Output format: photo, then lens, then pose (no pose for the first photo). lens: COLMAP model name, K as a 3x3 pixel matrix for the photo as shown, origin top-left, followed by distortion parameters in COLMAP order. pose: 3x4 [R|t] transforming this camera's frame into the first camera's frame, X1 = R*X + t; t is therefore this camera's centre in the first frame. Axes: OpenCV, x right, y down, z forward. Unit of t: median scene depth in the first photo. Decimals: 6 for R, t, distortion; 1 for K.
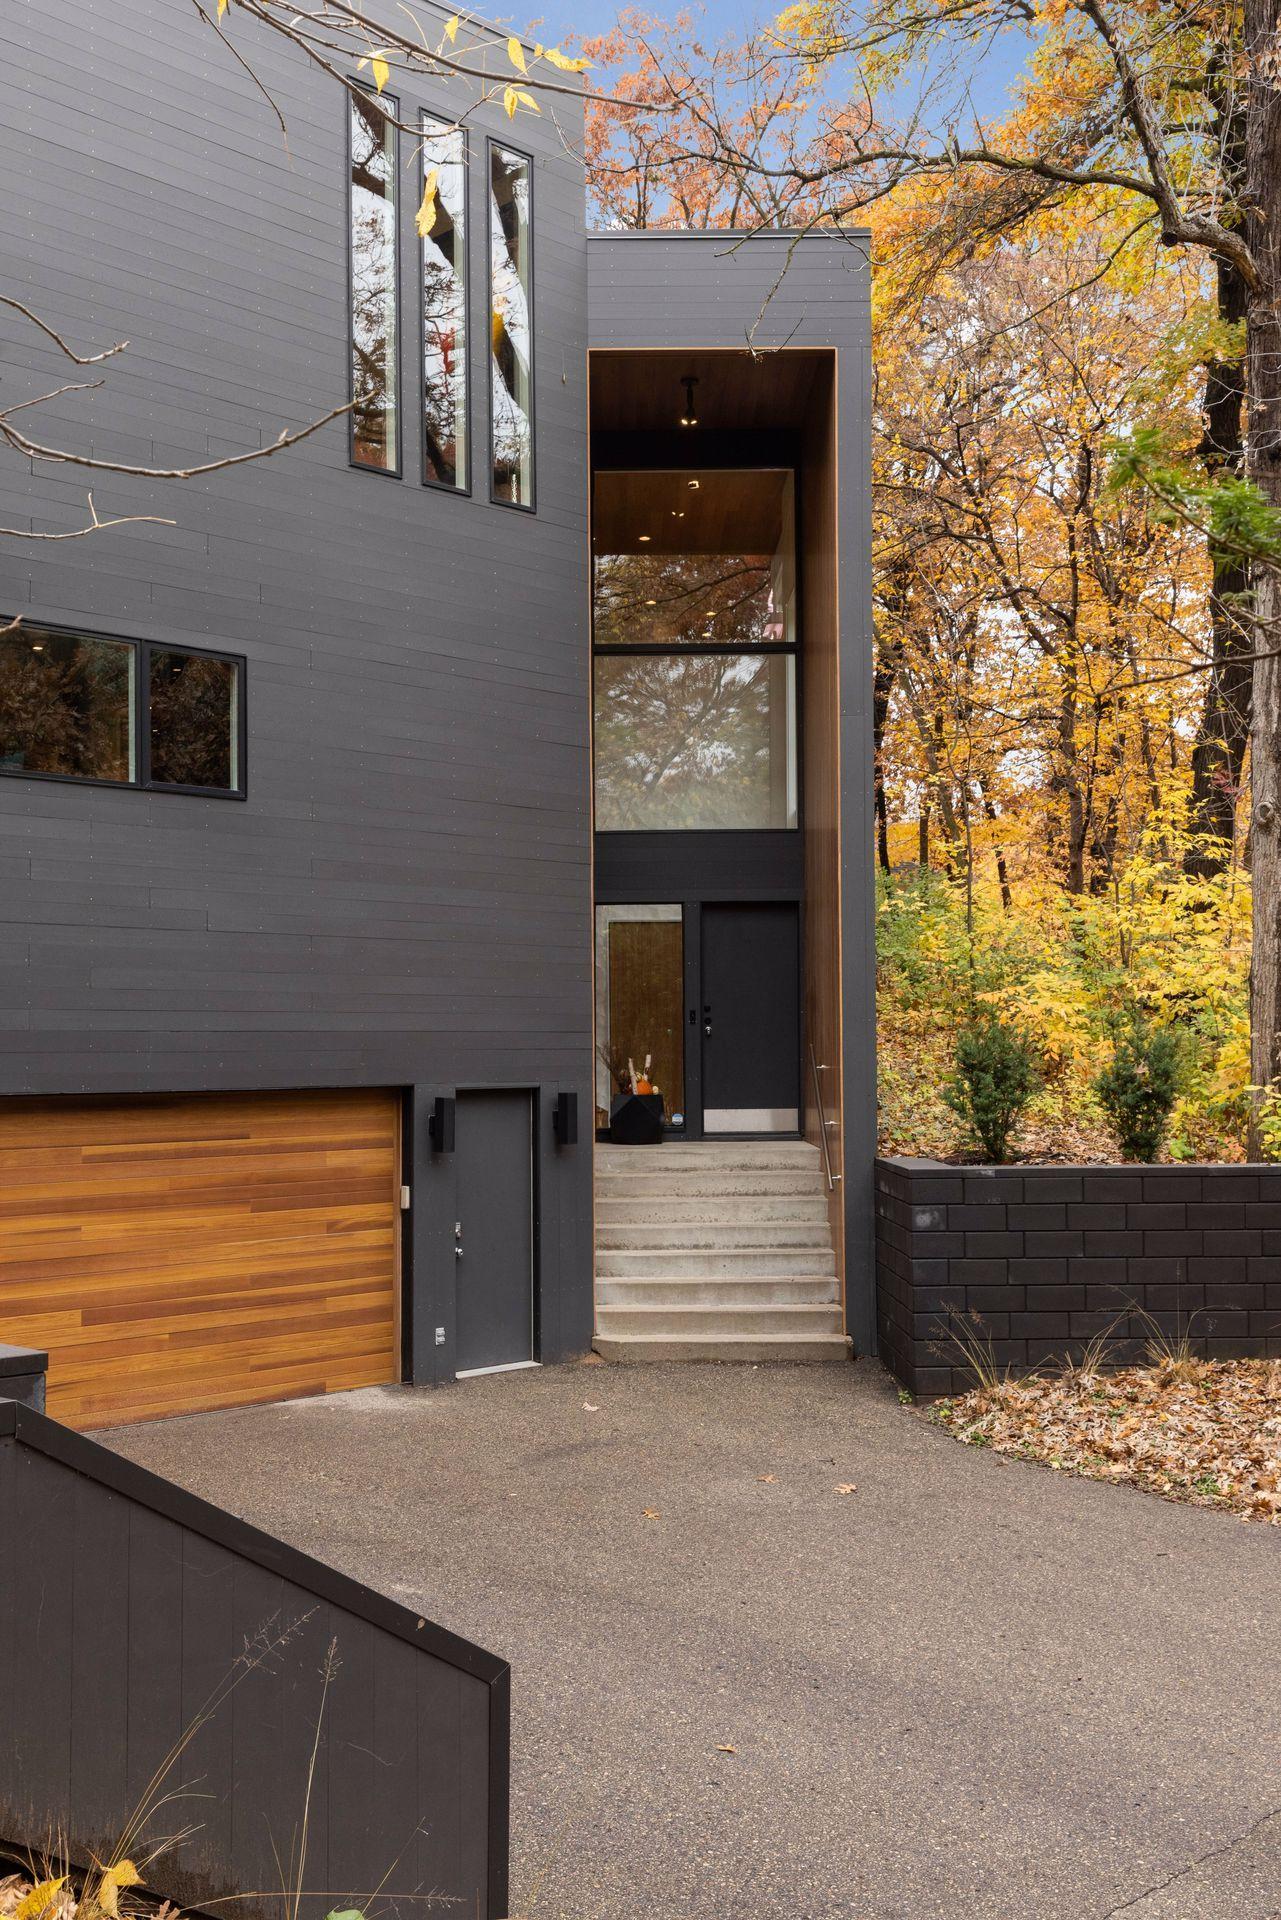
lens RADIAL K [[2001.7, 0, 639.9], [0, 2001.7, 992.0], [0, 0, 1]] dist [0.125590, -0.357737]
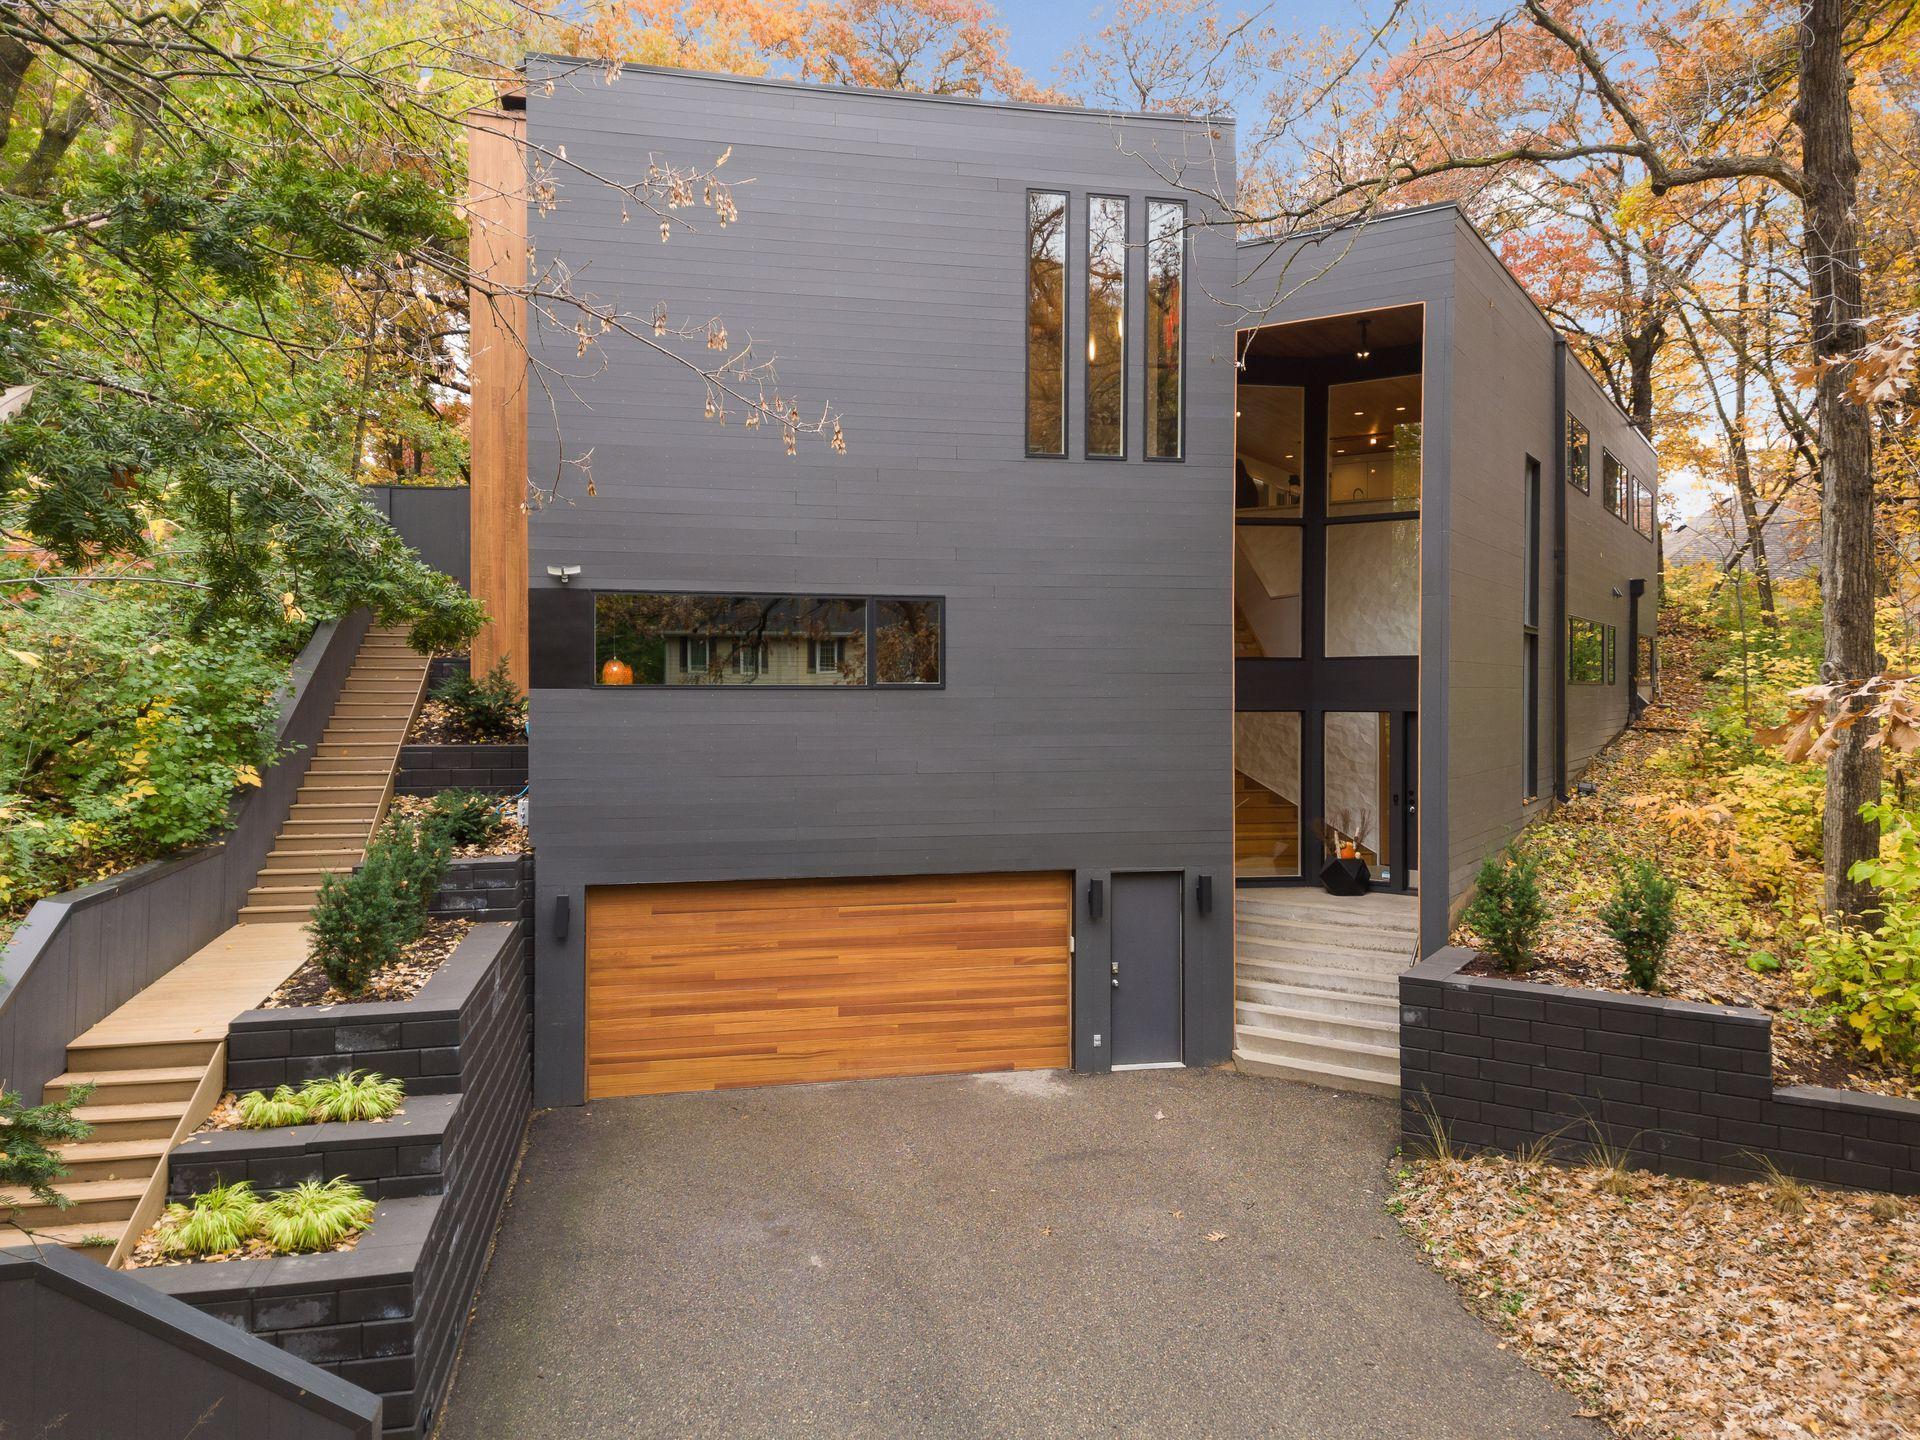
lens RADIAL K [[1399.0, 0, 958.2], [0, 1399.0, 685.4], [0, 0, 1]] dist [0.097315, -0.094034]
pose [[0.828160, 0.012104, -0.560361, 0.401083], [0.012891, 0.999091, 0.040633, -0.135064], [0.560344, -0.040874, 0.827251, 0.105818]]
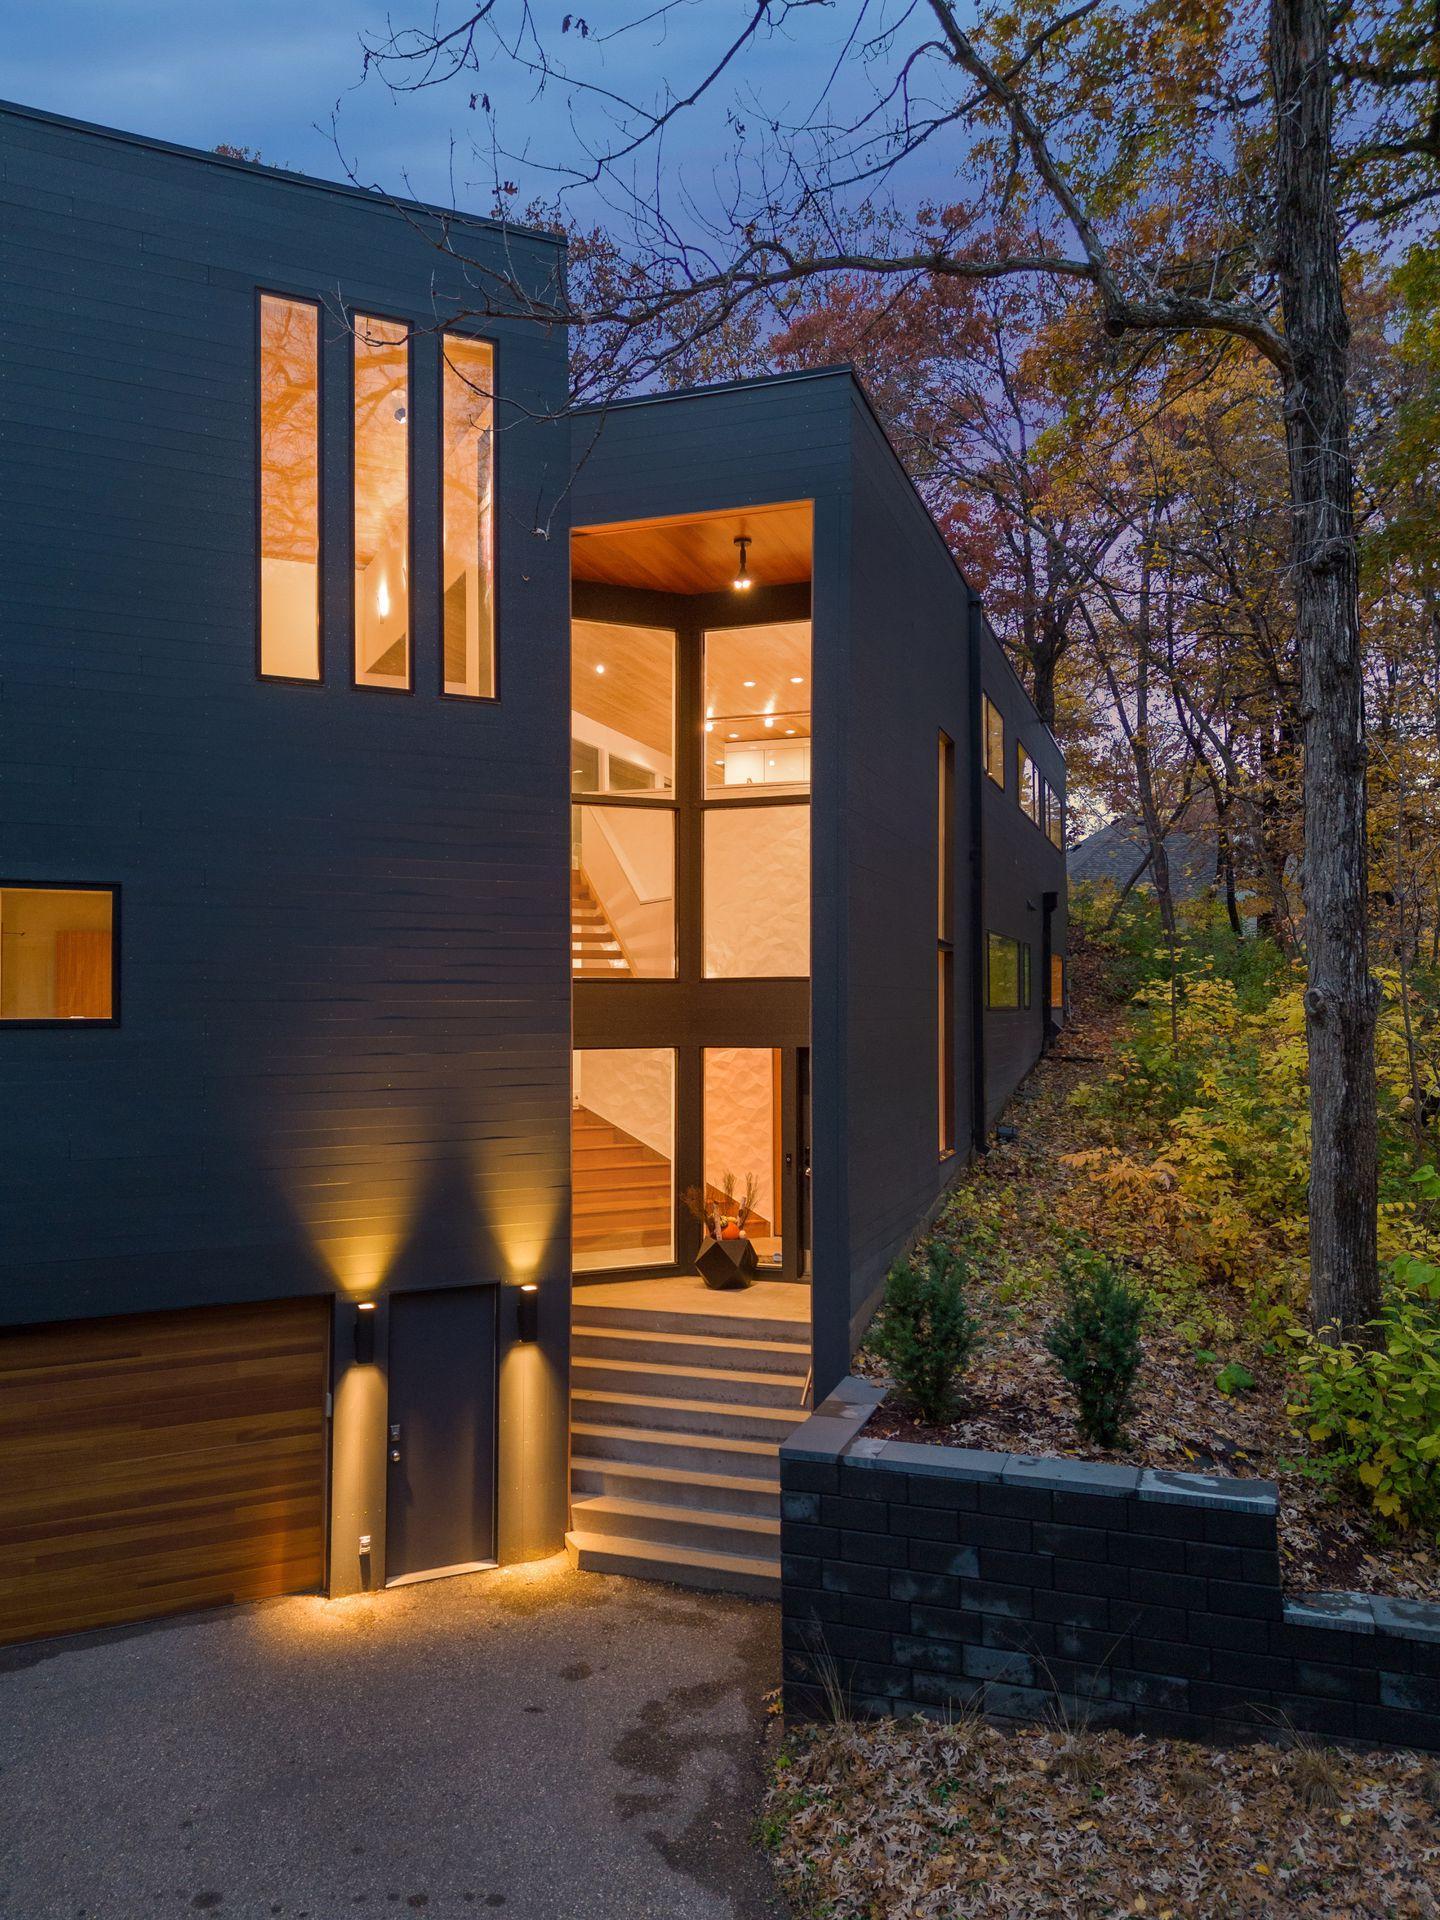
lens RADIAL K [[1399.0, 0, 731.9], [0, 1399.0, 966.3], [0, 0, 1]] dist [0.097315, -0.094034]
pose [[0.937957, -0.000256, -0.346753, 0.324688], [0.006546, 0.999835, 0.016968, -0.129952], [0.346691, -0.018185, 0.937803, 0.419514]]
